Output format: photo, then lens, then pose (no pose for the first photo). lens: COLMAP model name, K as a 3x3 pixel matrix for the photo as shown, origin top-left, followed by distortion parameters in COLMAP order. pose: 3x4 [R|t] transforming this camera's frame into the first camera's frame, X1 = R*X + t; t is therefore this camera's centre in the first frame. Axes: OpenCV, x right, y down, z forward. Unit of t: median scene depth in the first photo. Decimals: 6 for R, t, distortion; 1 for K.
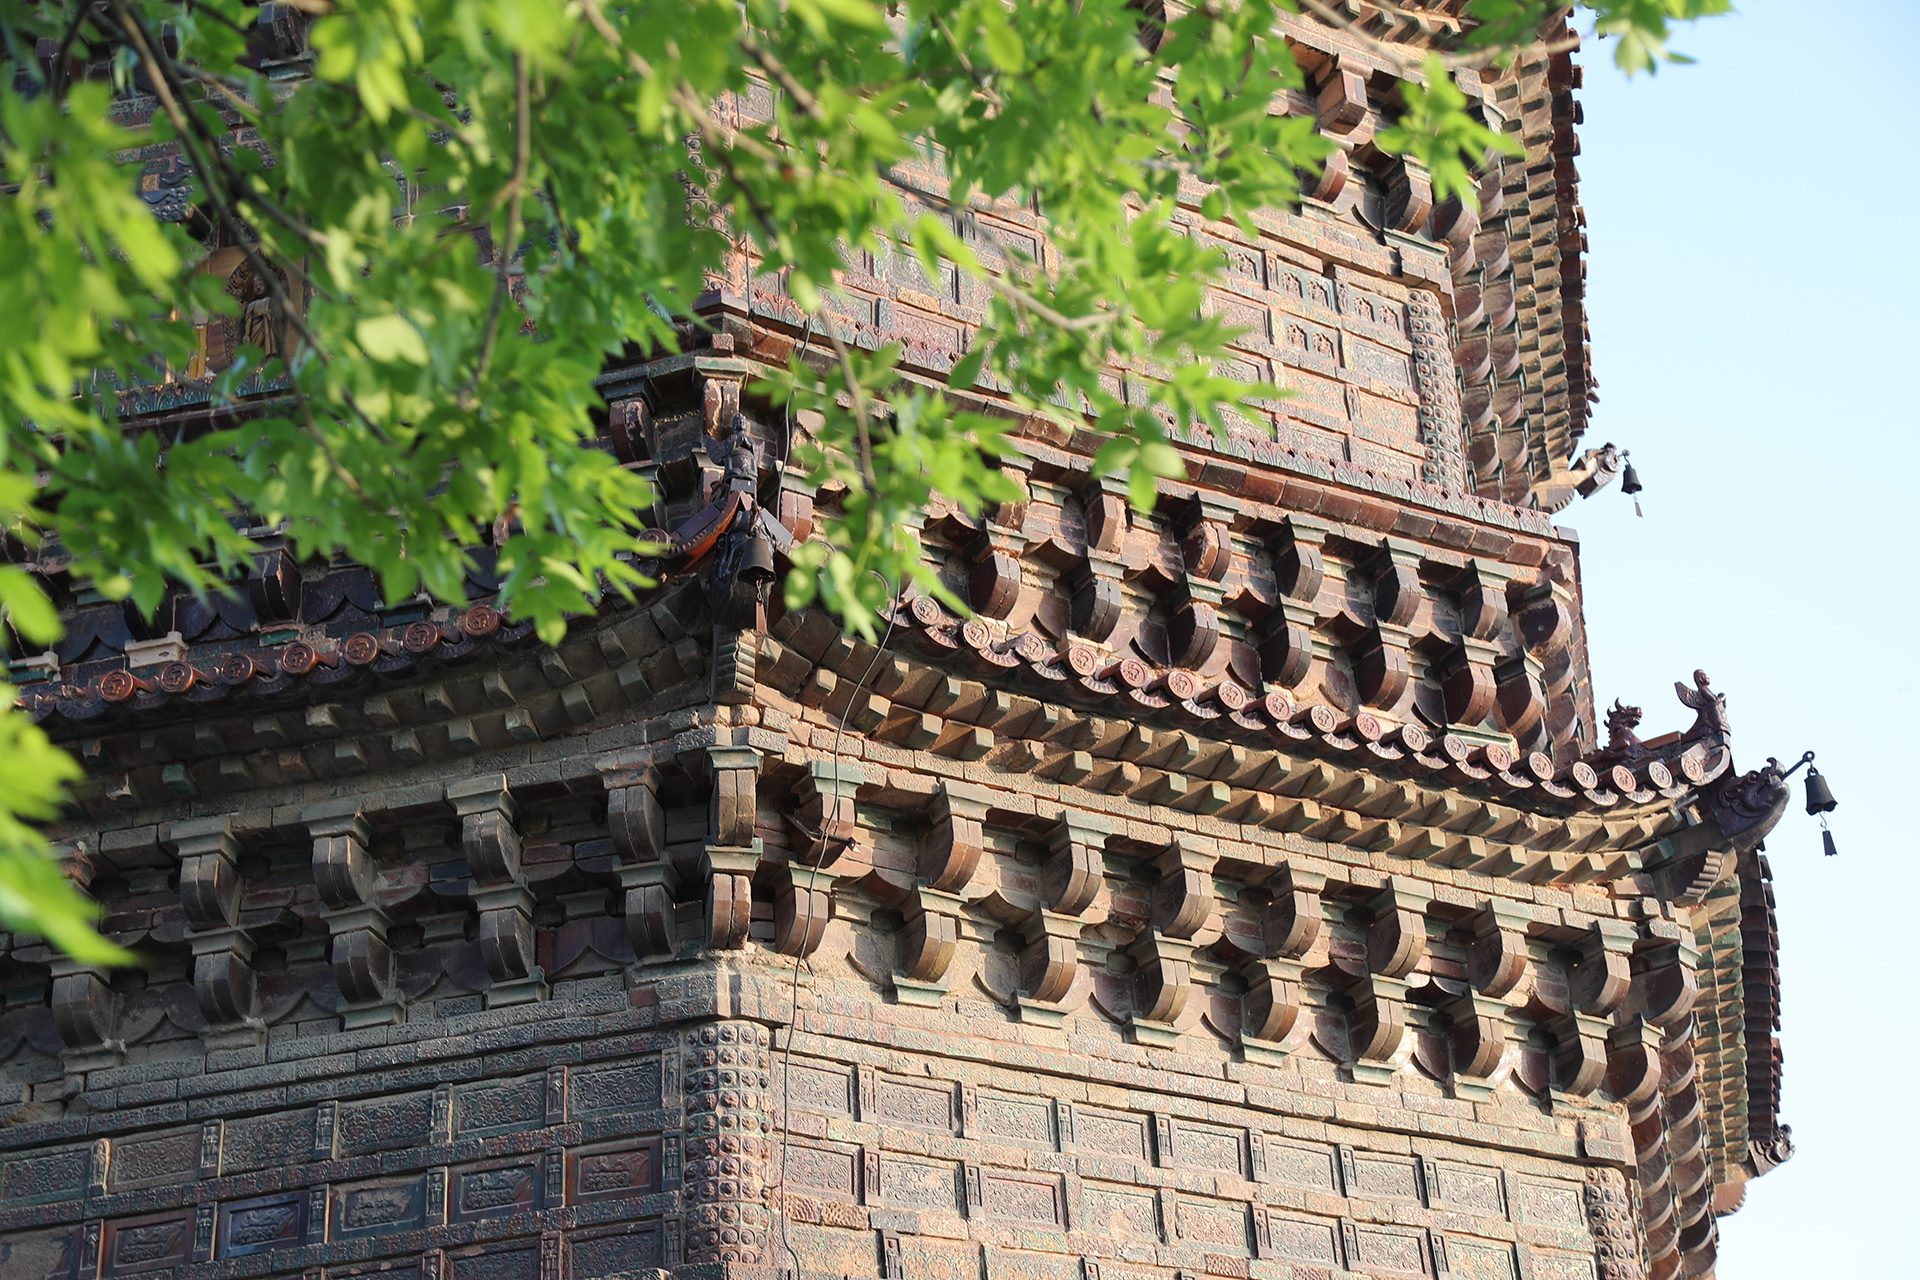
lens RADIAL K [[3190.1, 0, 960.0], [0, 3190.1, 640.0], [0, 0, 1]] dist [0.179339, 0.273681]
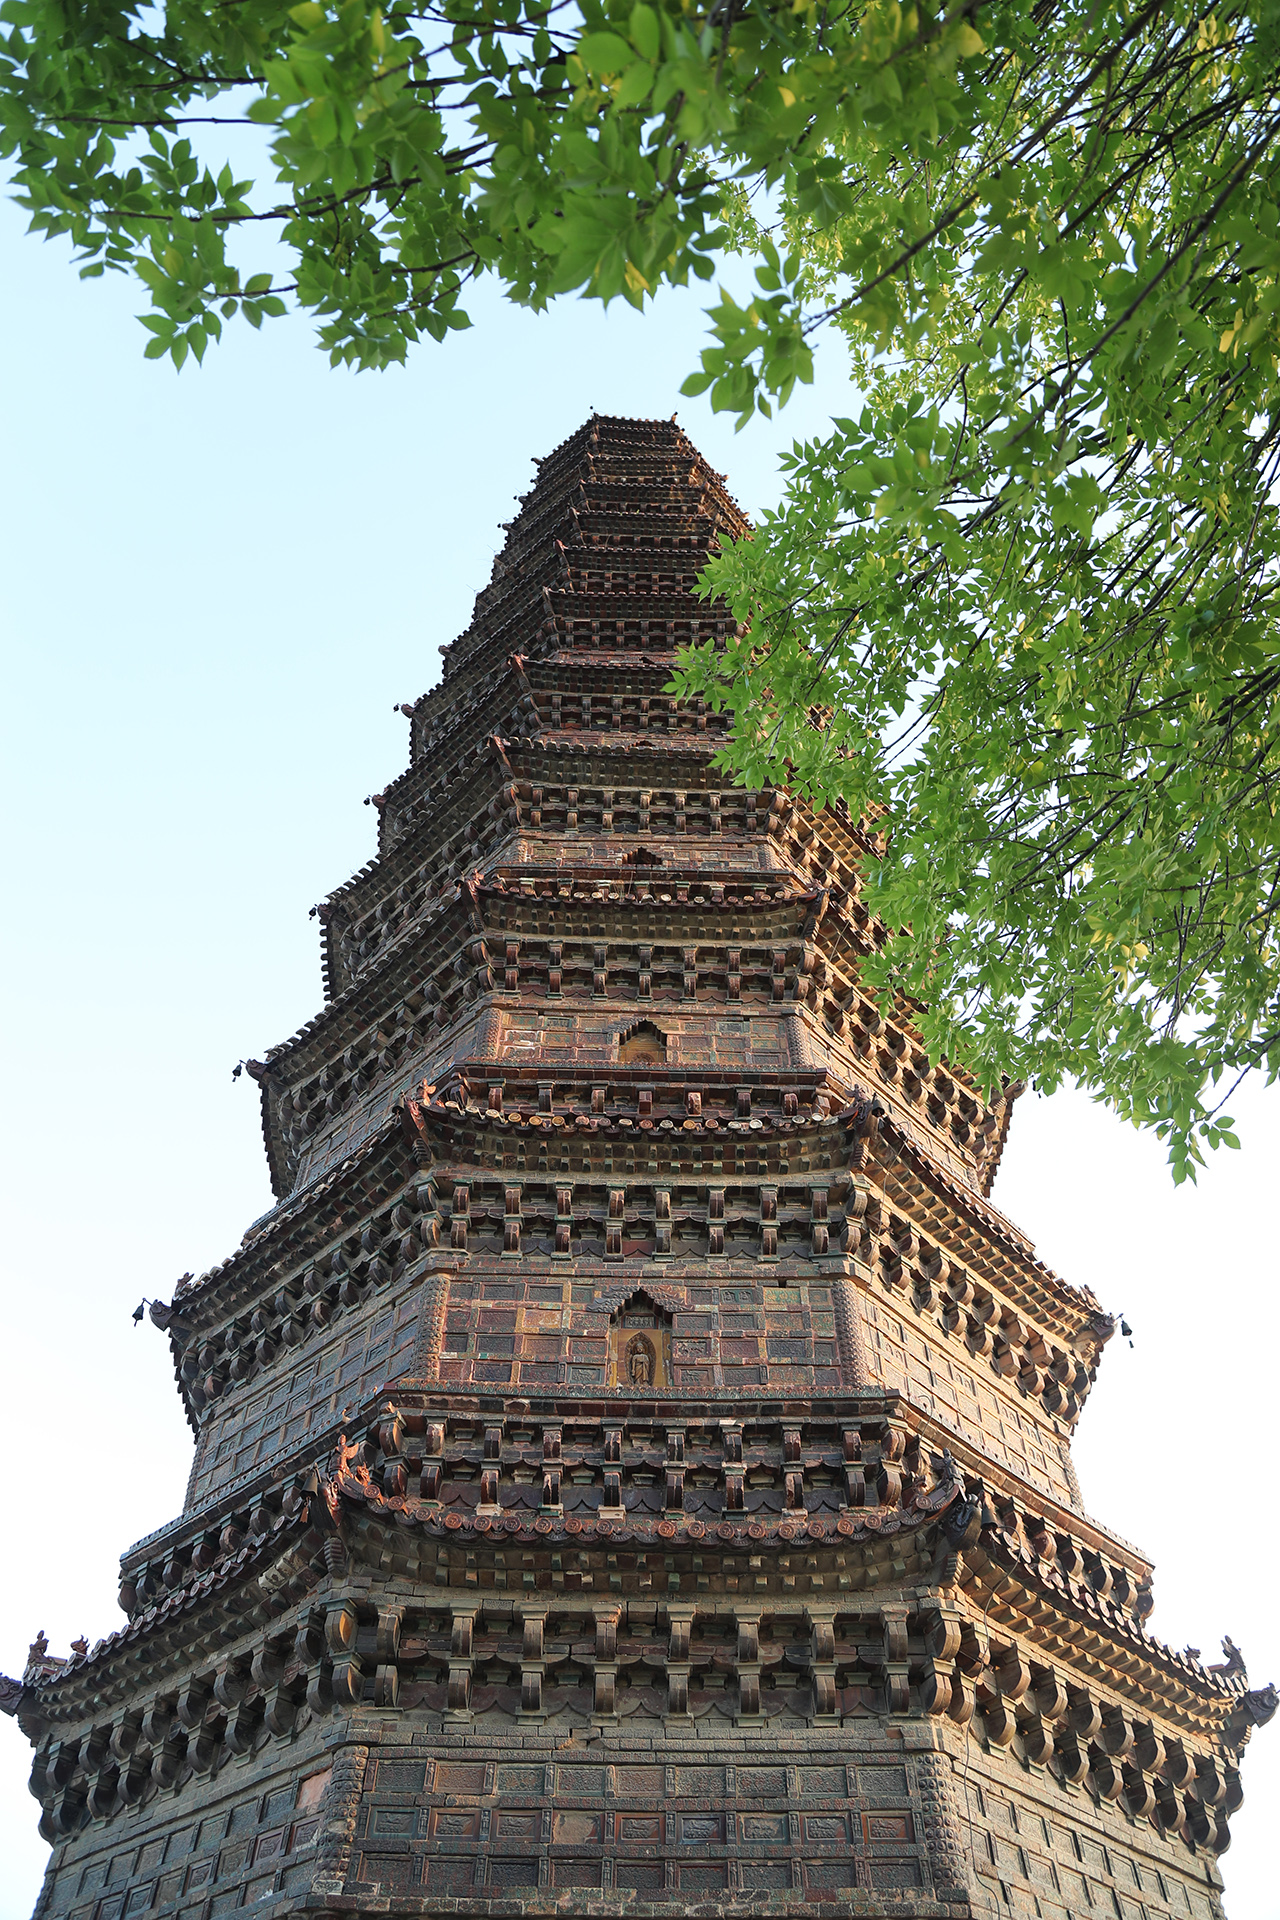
lens RADIAL K [[1279.4, 0, 640.0], [0, 1279.4, 960.0], [0, 0, 1]] dist [-0.040842, 0.001340]
pose [[0.974042, 0.214072, 0.073585, -0.418488], [-0.160921, 0.883452, -0.440020, 0.053323], [-0.159205, 0.416757, 0.894968, 0.092032]]
